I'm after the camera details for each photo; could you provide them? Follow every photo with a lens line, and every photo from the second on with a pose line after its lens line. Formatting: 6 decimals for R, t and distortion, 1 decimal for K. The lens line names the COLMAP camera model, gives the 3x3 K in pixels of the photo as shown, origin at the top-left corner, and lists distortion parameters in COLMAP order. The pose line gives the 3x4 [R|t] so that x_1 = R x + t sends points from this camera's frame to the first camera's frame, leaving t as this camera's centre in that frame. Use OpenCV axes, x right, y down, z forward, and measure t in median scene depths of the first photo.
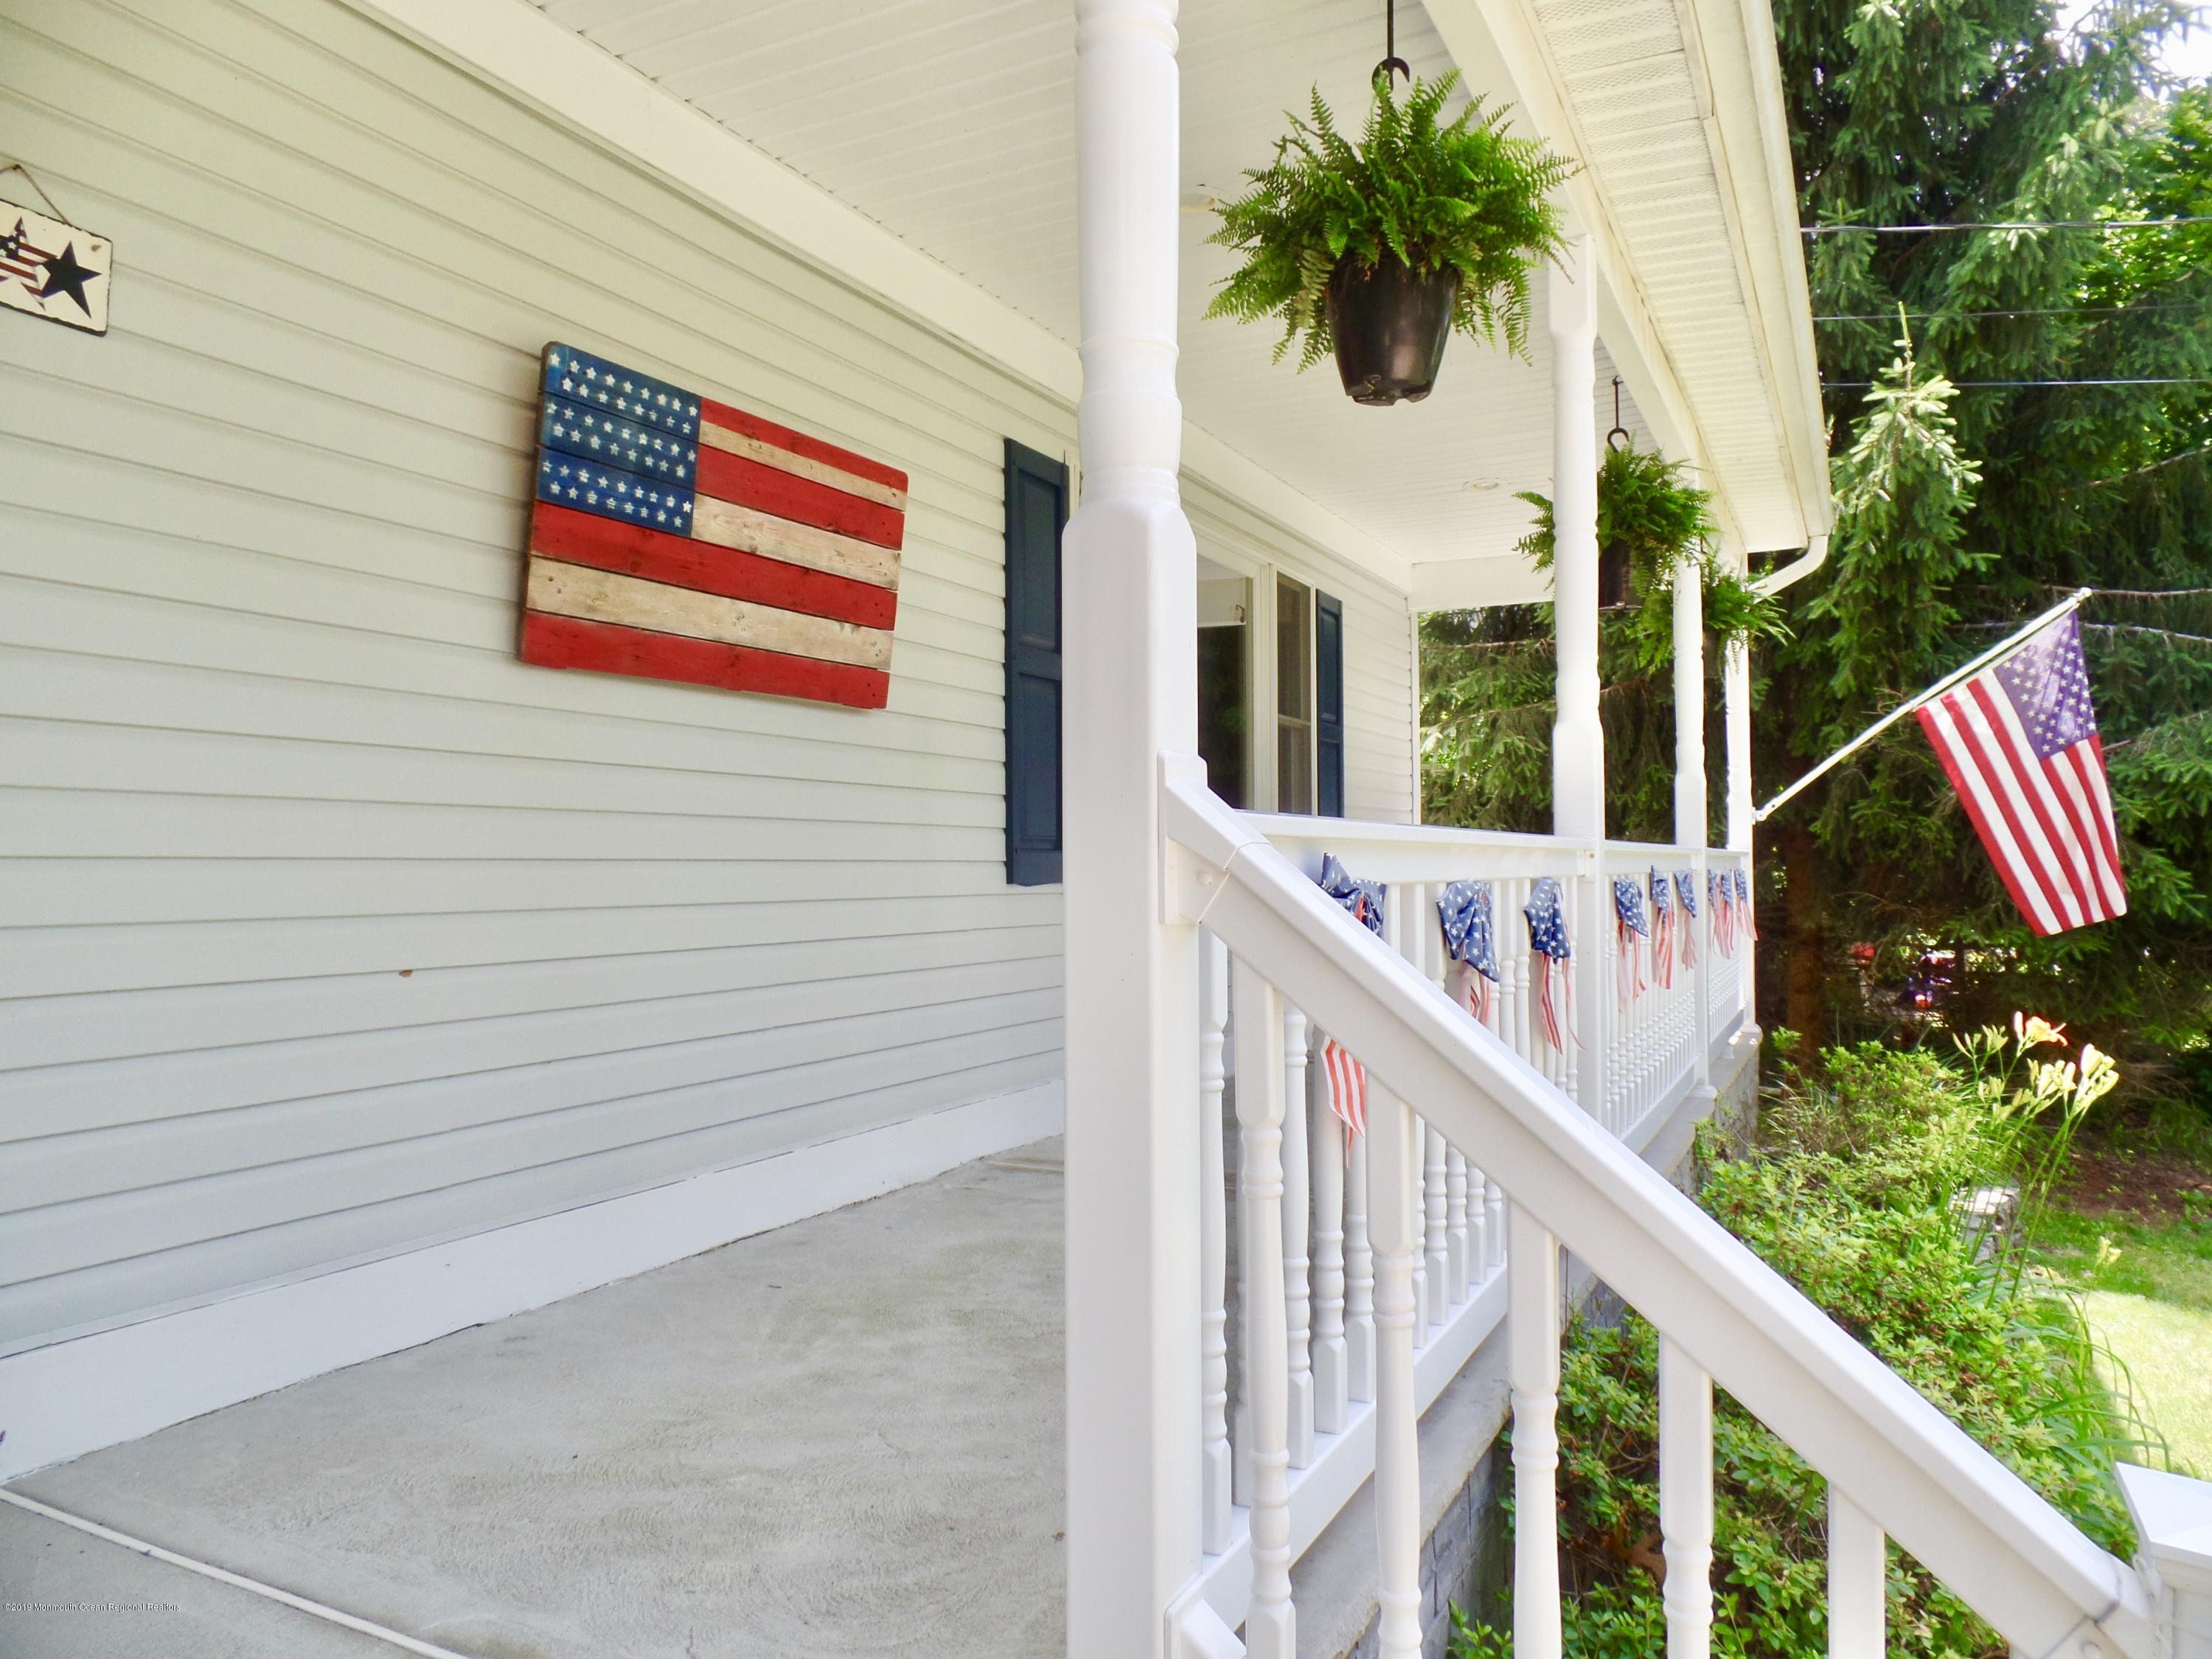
lens RADIAL K [[1519.8, 0, 1118.1], [0, 1519.8, 832.1], [0, 0, 1]] dist [-0.002071, 0.005166]
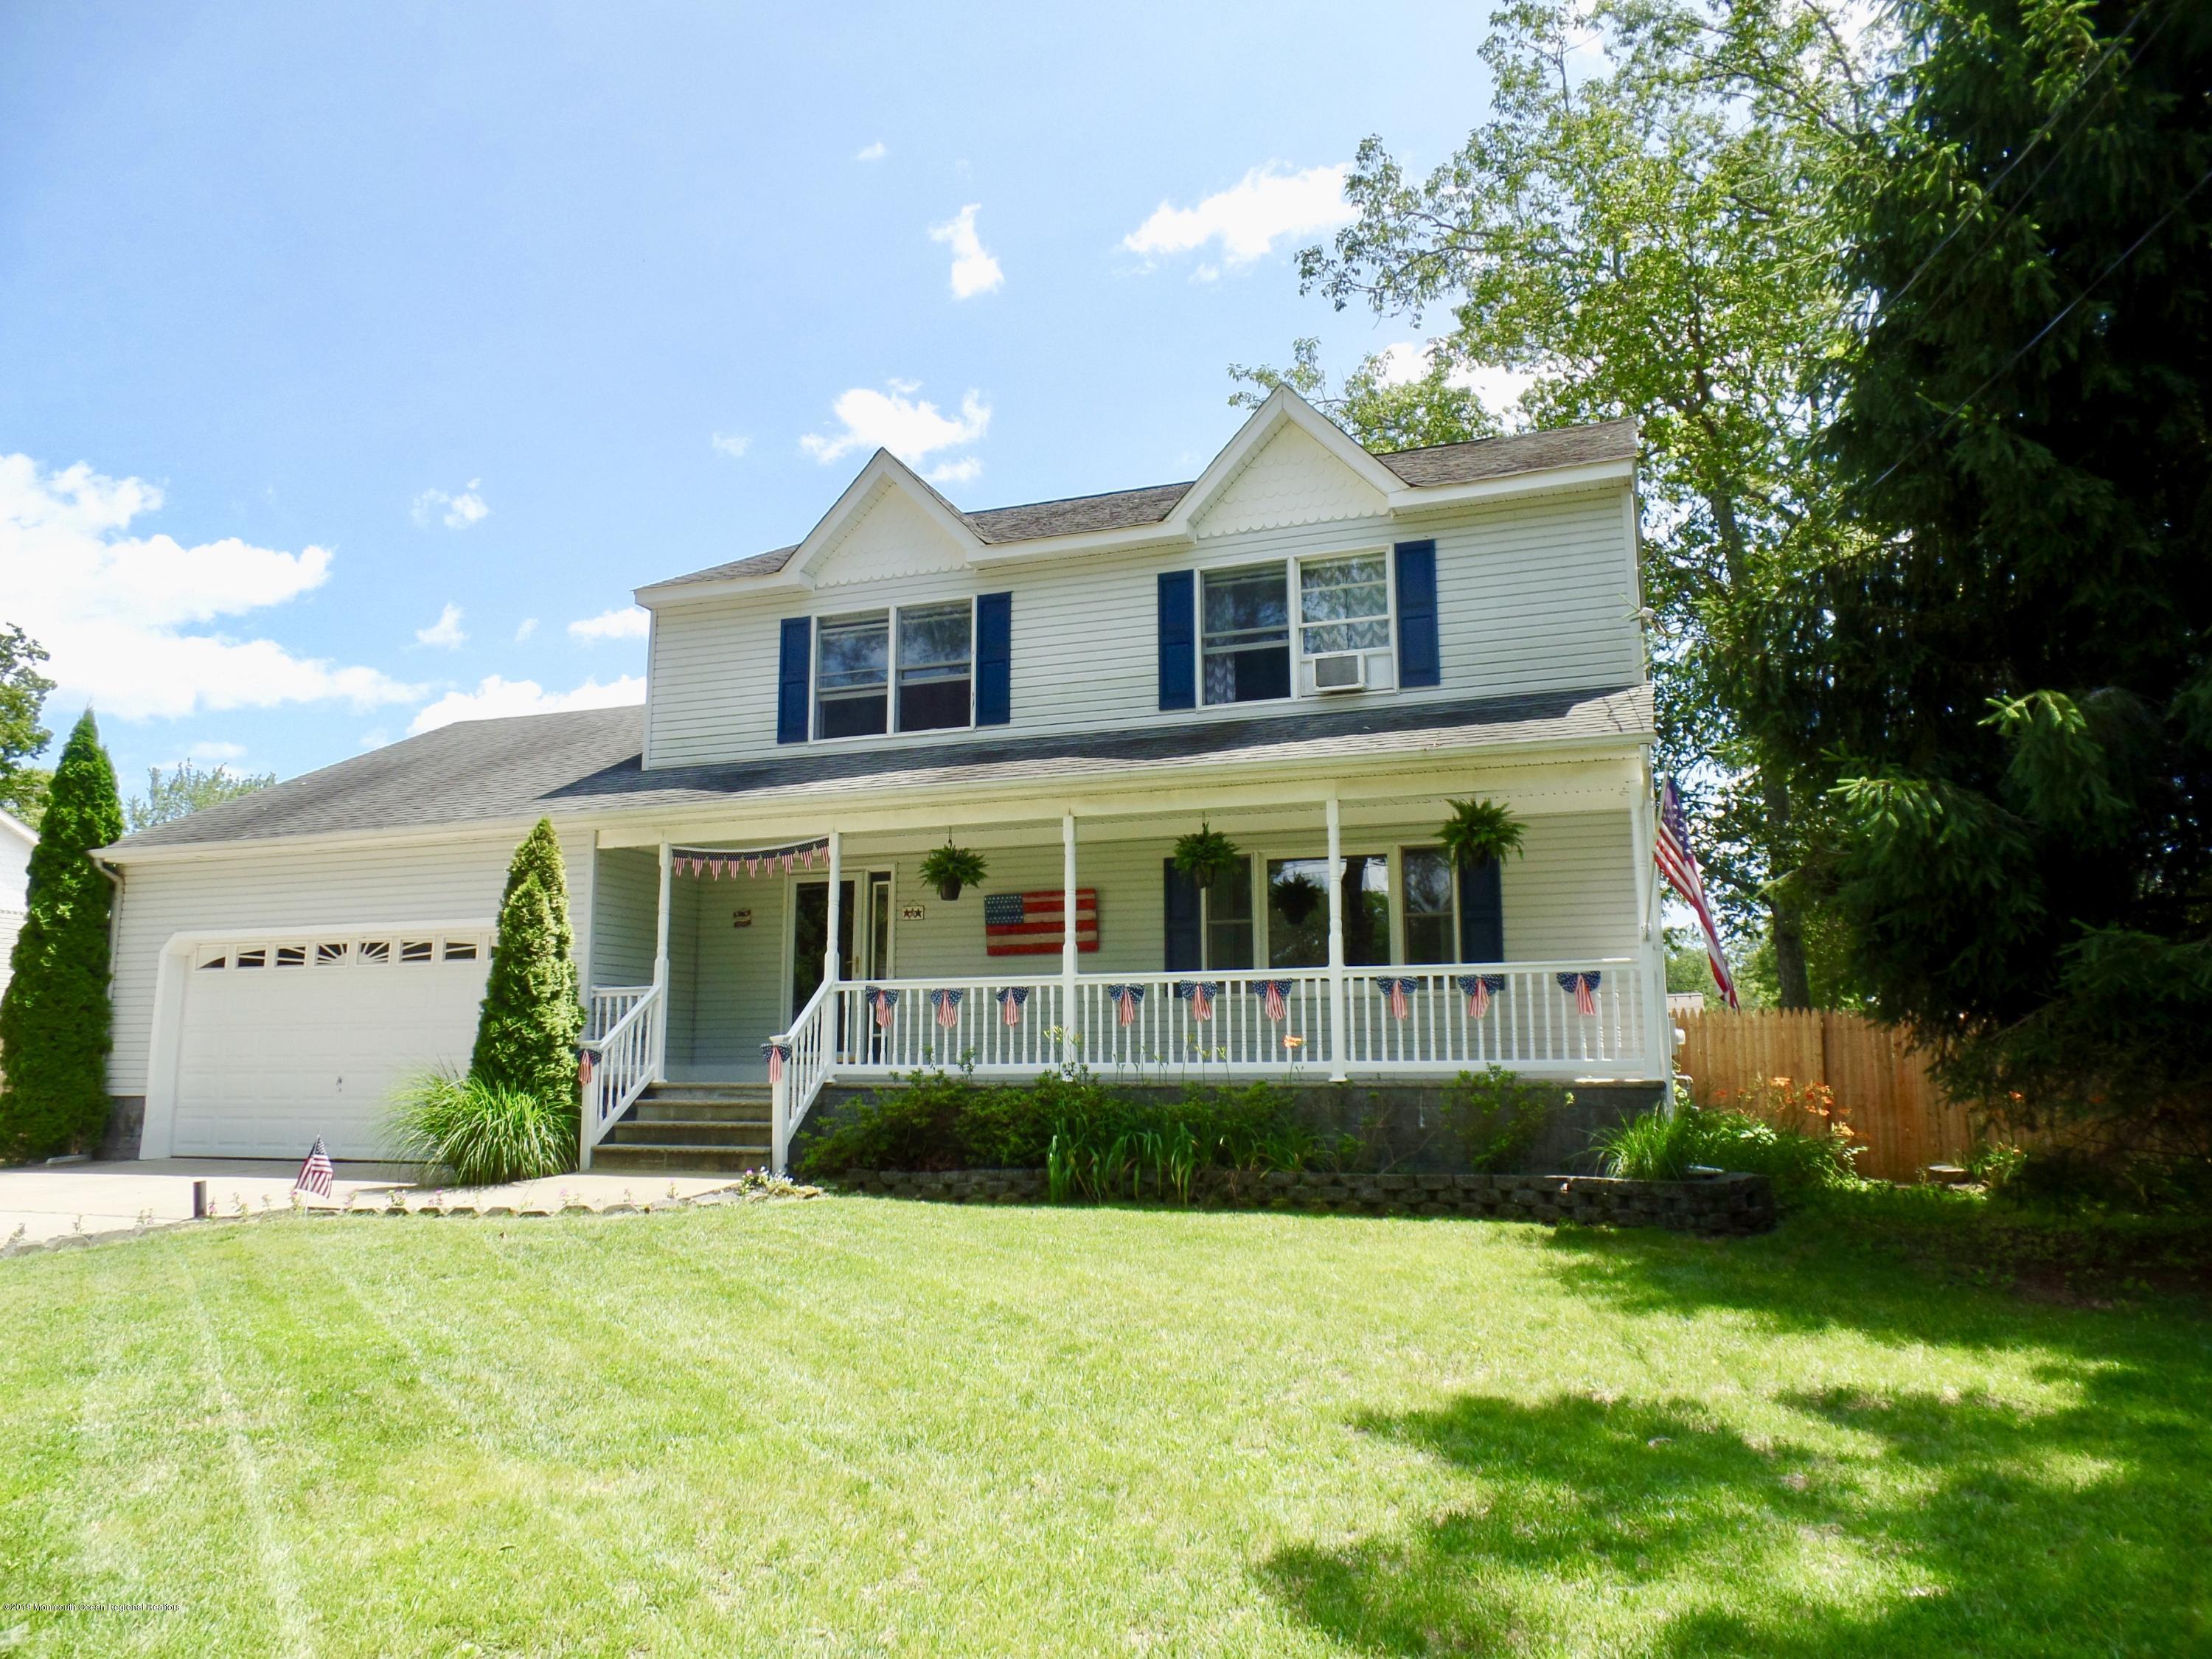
lens RADIAL K [[1519.8, 0, 1118.1], [0, 1519.8, 832.1], [0, 0, 1]] dist [-0.002071, 0.005166]
pose [[0.118403, -0.163760, -0.979369, 4.071802], [0.020190, 0.986500, -0.162512, 0.273604], [0.992760, -0.000531, 0.120111, 0.680040]]
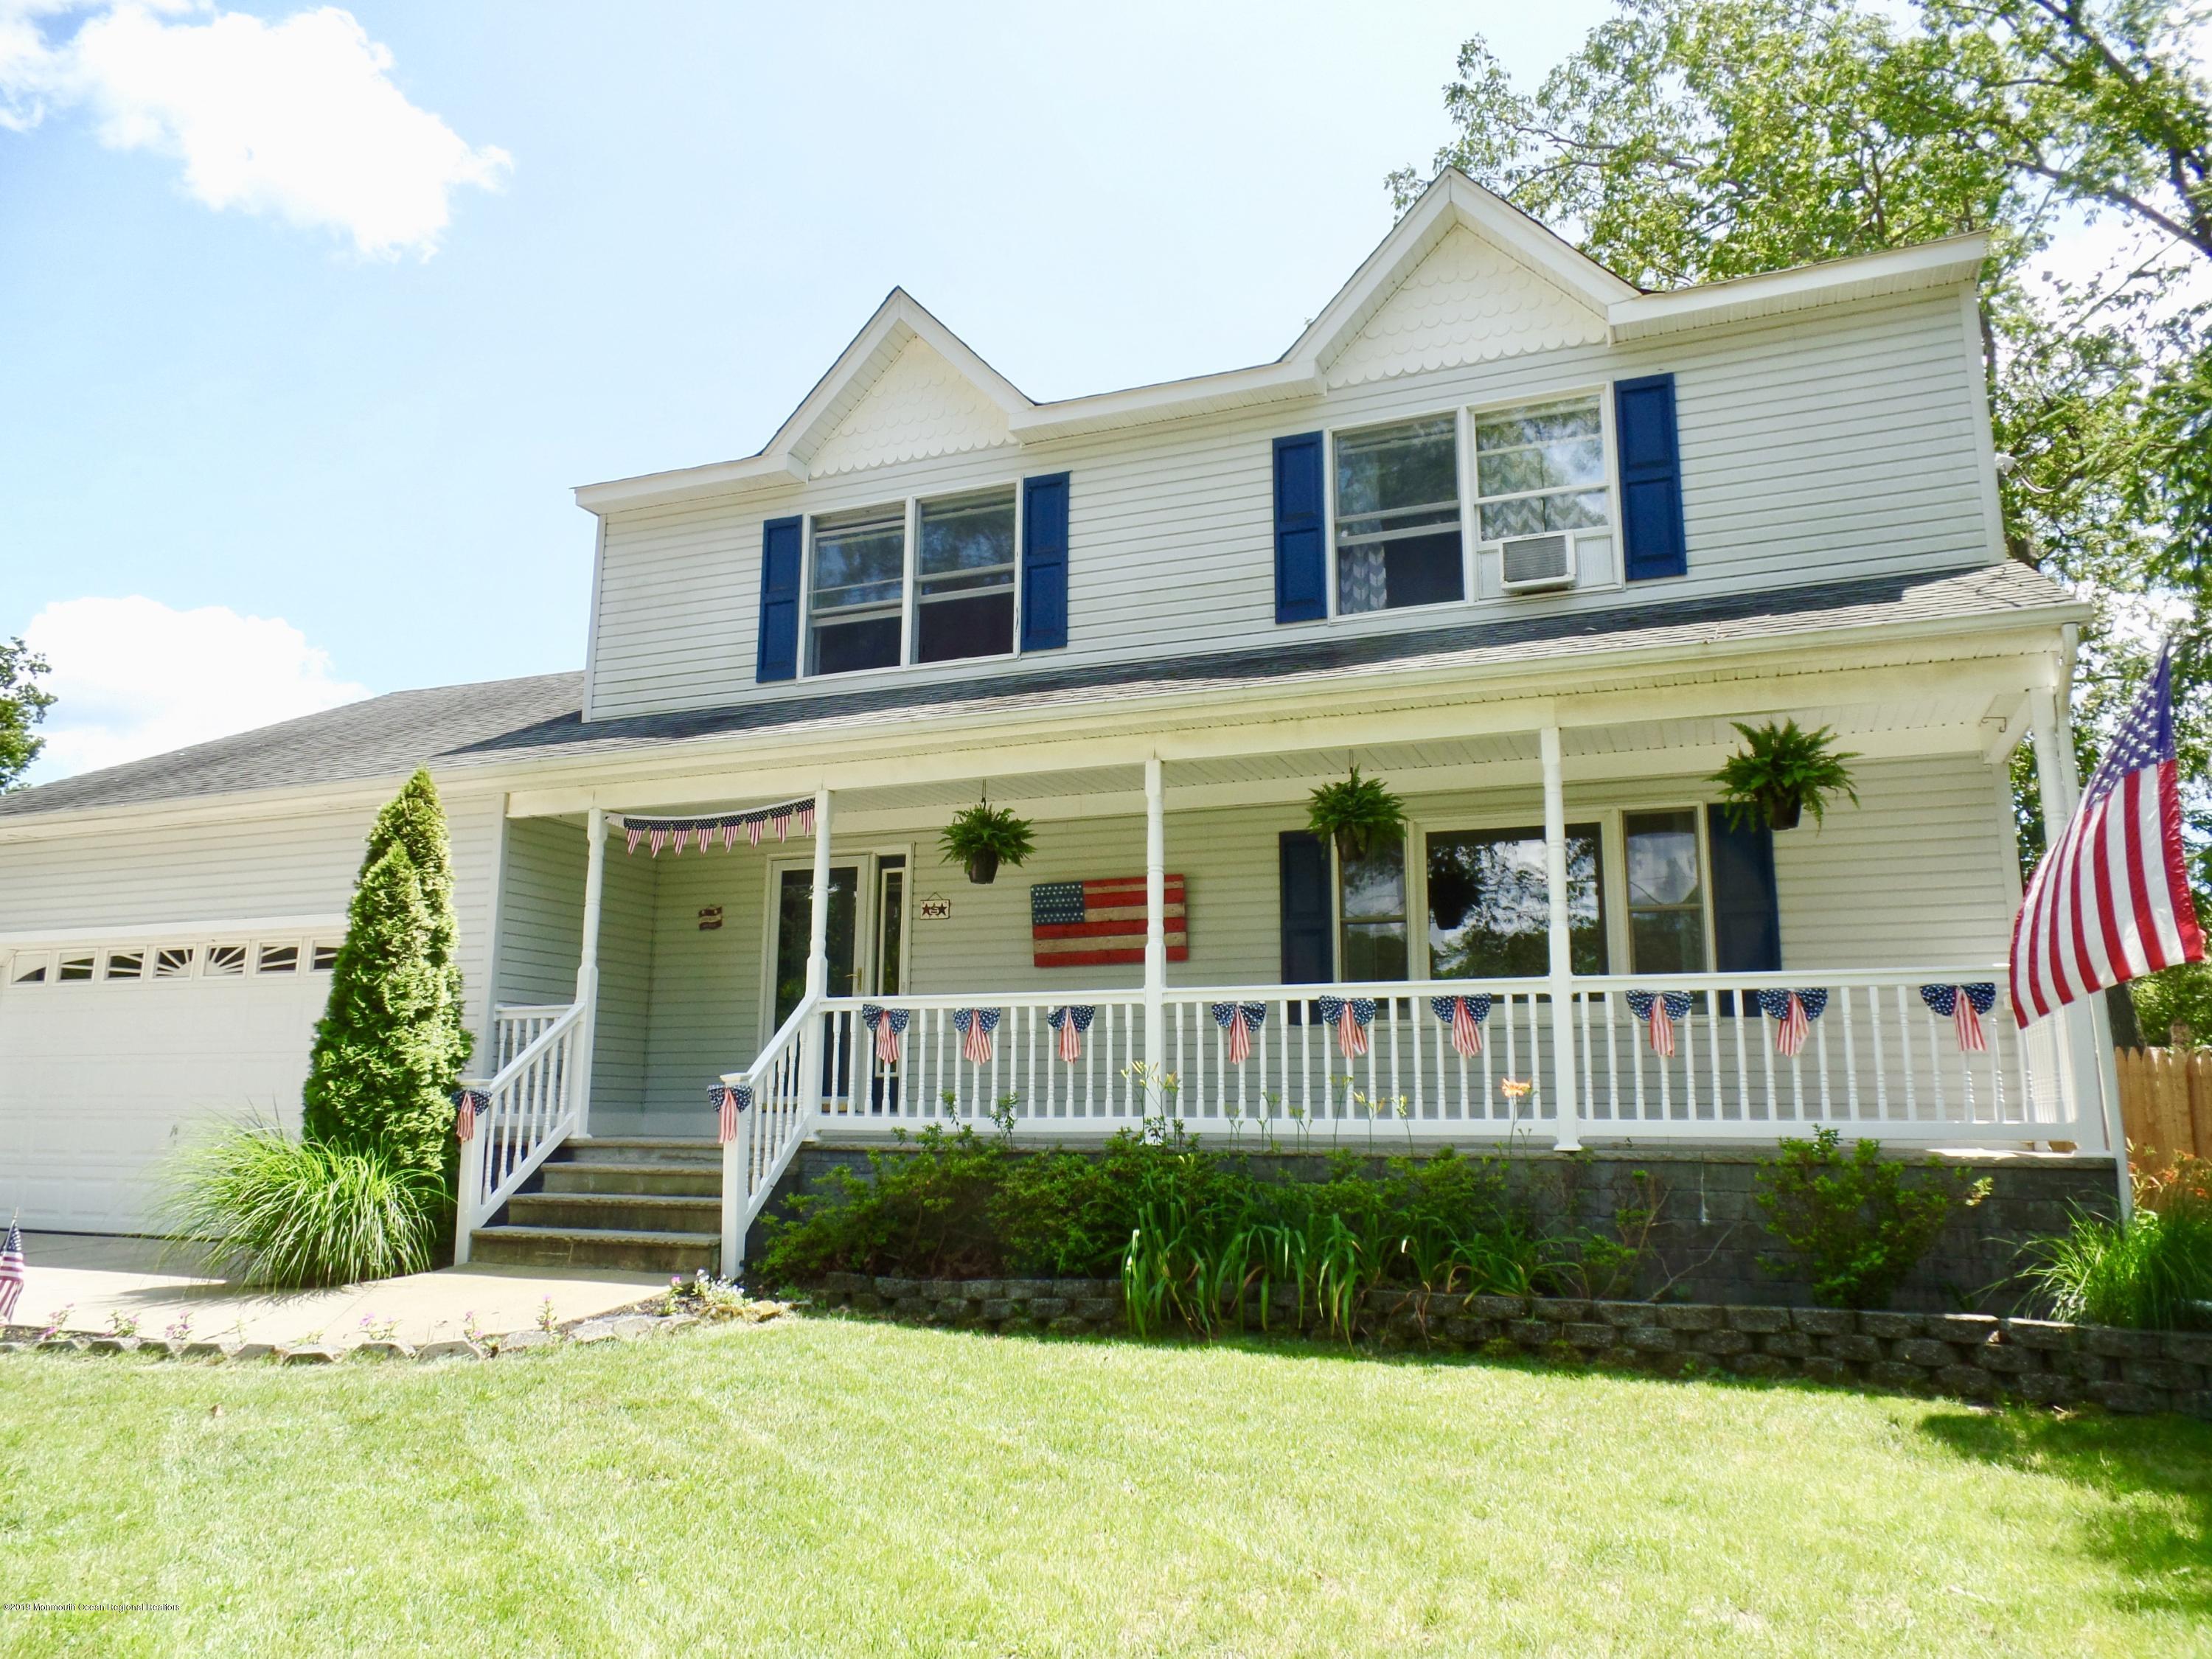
lens RADIAL K [[1498.1, 0, 1120.1], [0, 1498.1, 832.7], [0, 0, 1]] dist [0.002526, 0.004605]
pose [[0.094066, -0.191544, -0.976966, 2.840040], [0.011926, 0.981464, -0.191277, 0.235212], [0.995495, 0.006341, 0.094607, 0.710983]]
